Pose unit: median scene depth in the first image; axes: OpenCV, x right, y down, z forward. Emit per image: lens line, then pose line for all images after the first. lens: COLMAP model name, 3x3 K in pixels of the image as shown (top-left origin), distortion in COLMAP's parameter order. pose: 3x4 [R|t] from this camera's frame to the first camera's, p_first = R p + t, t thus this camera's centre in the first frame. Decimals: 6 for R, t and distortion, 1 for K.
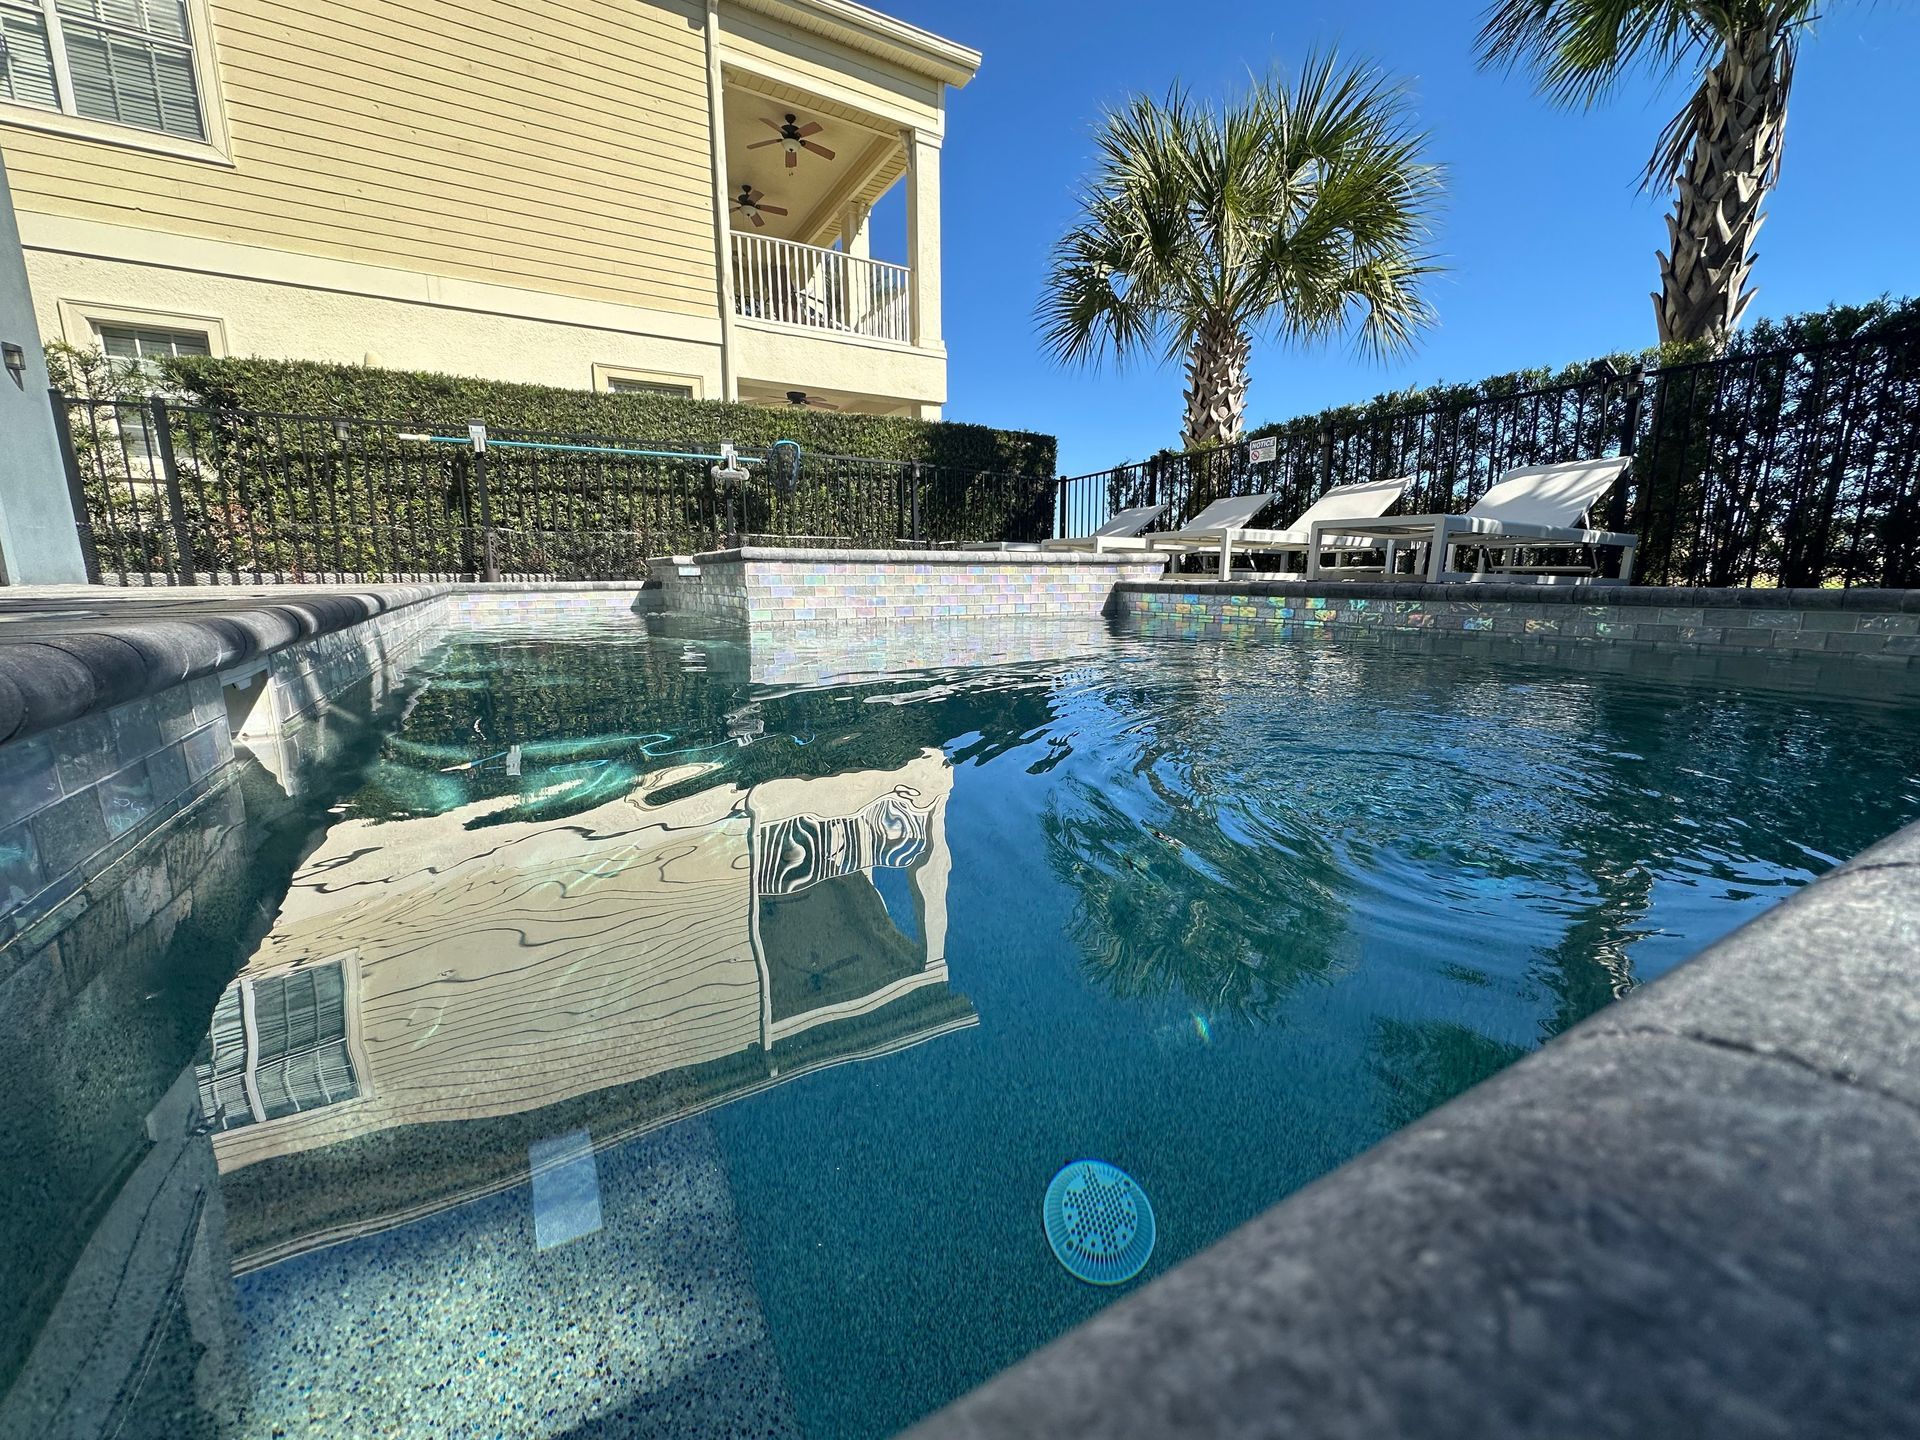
lens RADIAL K [[764.1, 0, 960.0], [0, 764.1, 720.0], [0, 0, 1]] dist [0.002337, 0.000726]
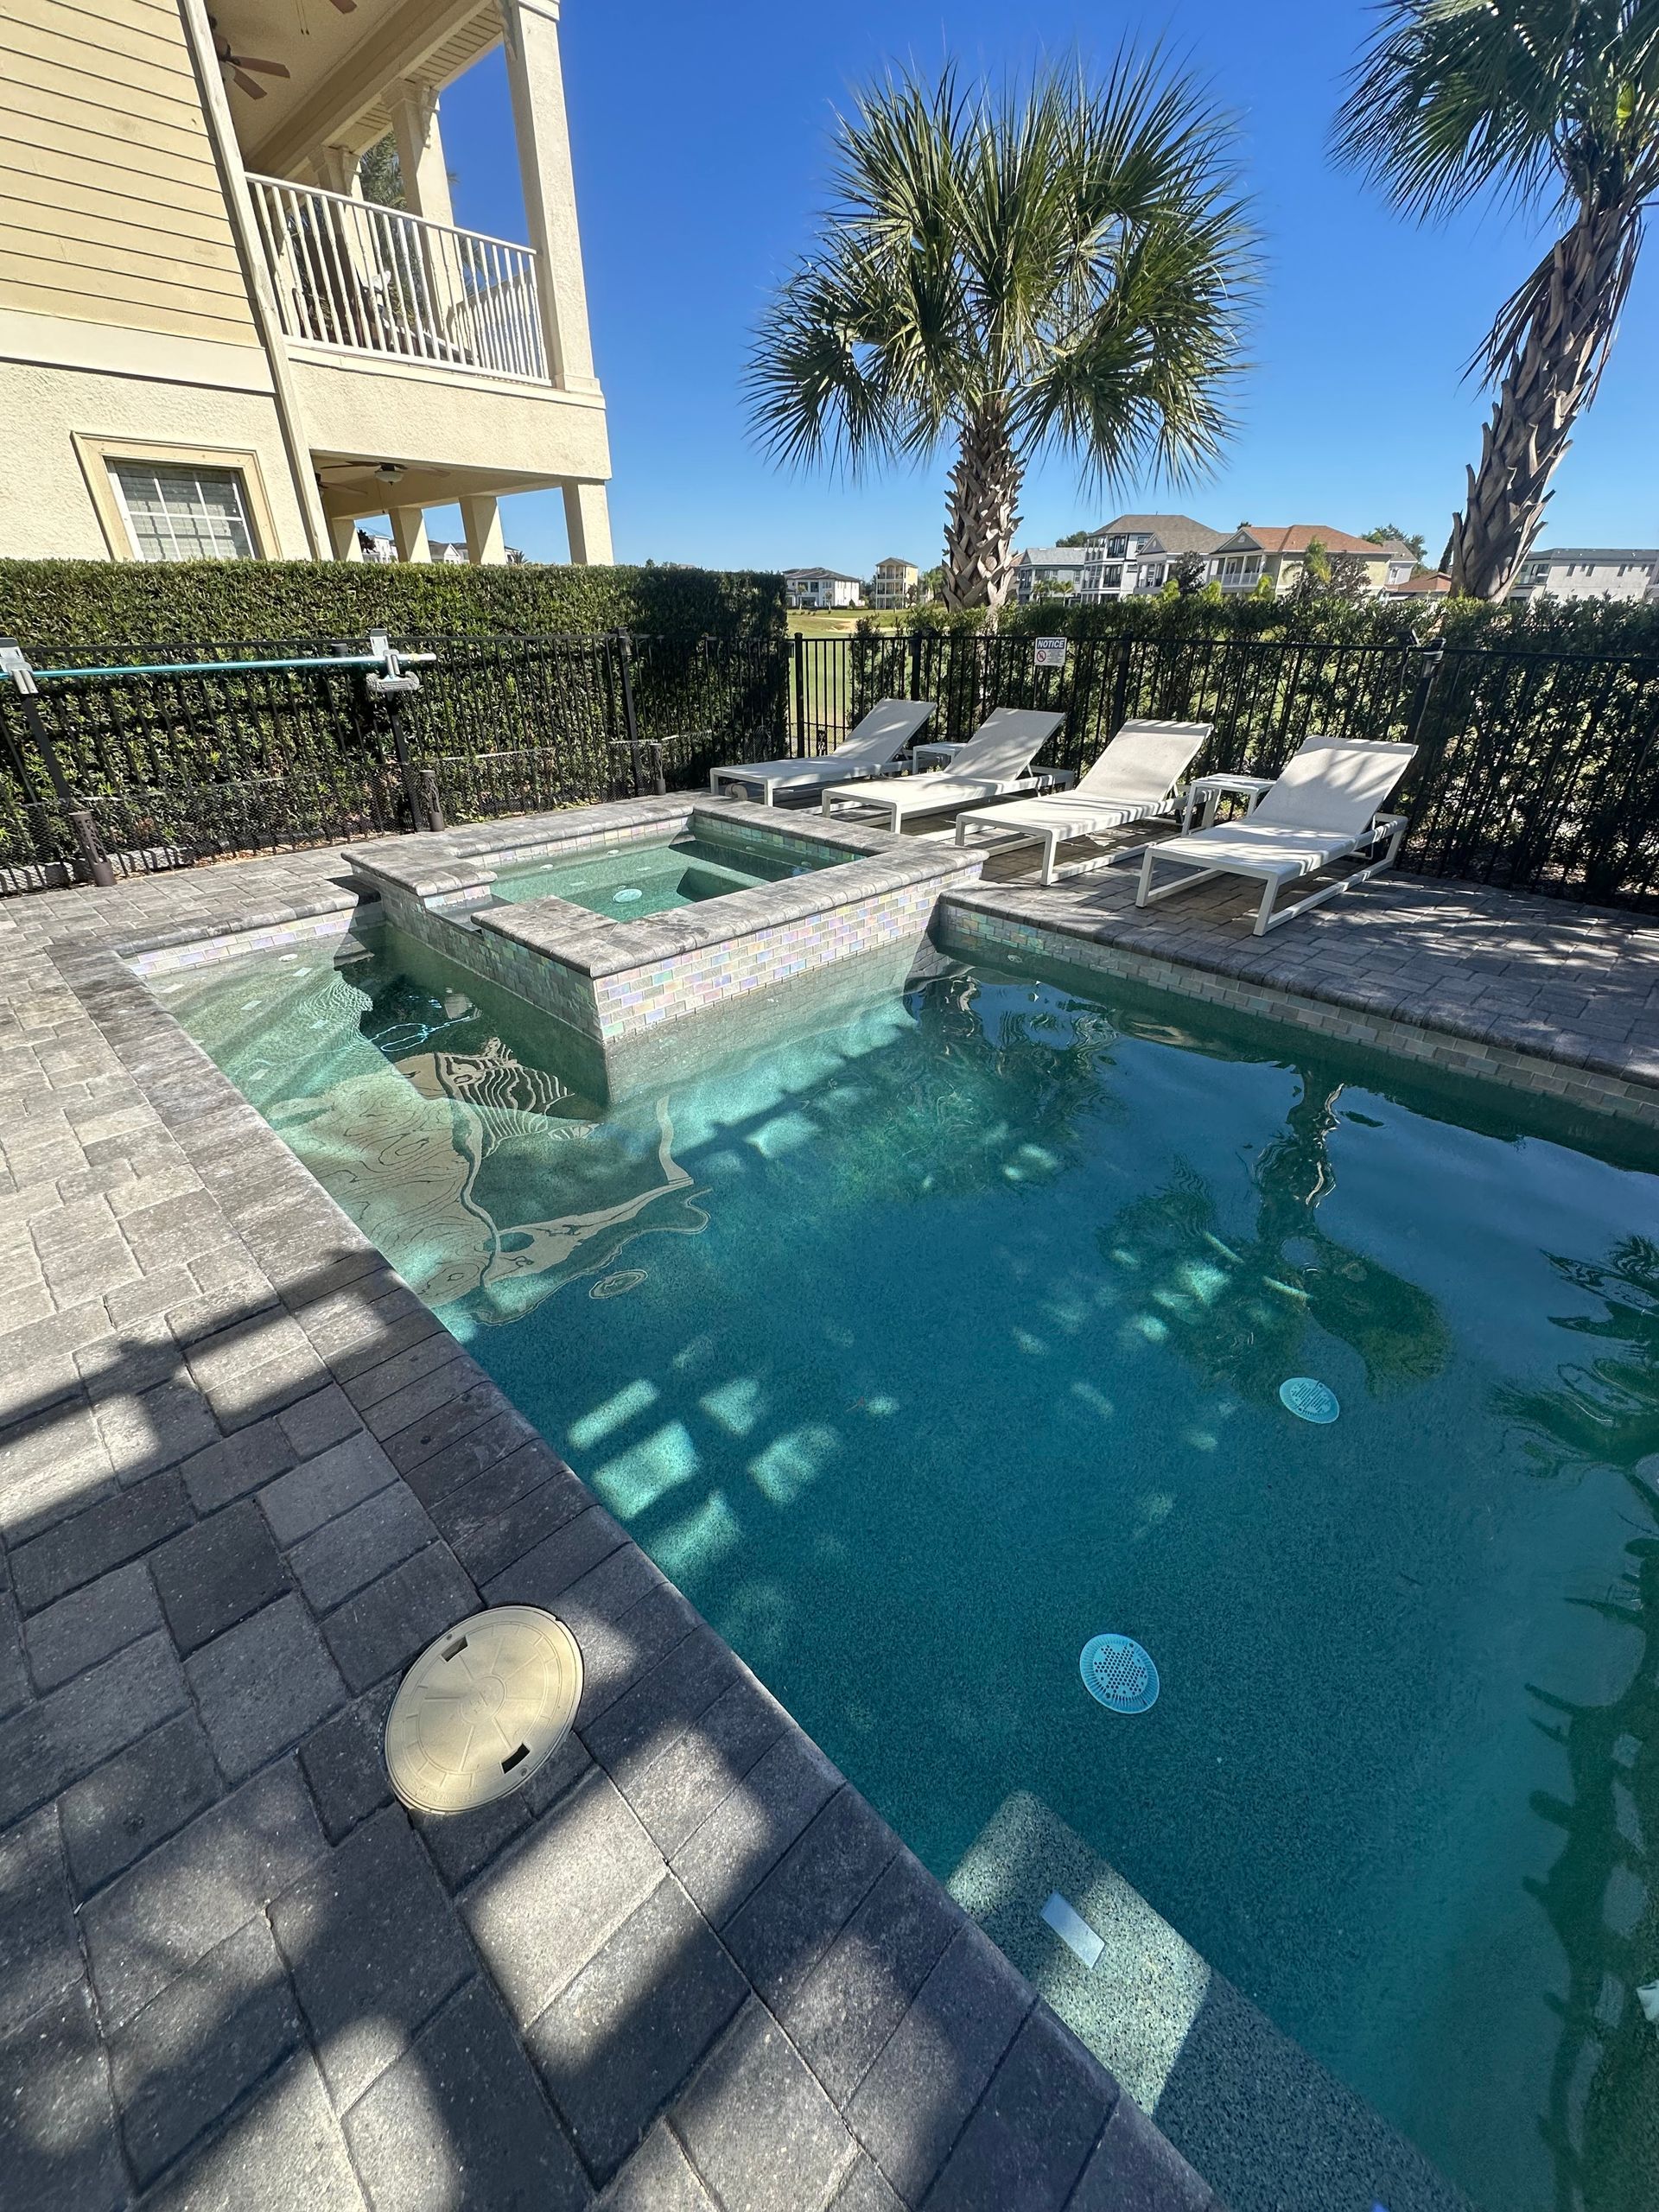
lens RADIAL K [[880.3, 0, 829.5], [0, 880.3, 1106.0], [0, 0, 1]] dist [0.002337, 0.000726]
pose [[0.967057, -0.124757, 0.221893, -0.126678], [0.046103, 0.943093, 0.329318, -0.189518], [-0.250351, -0.308240, 0.917776, -0.022393]]
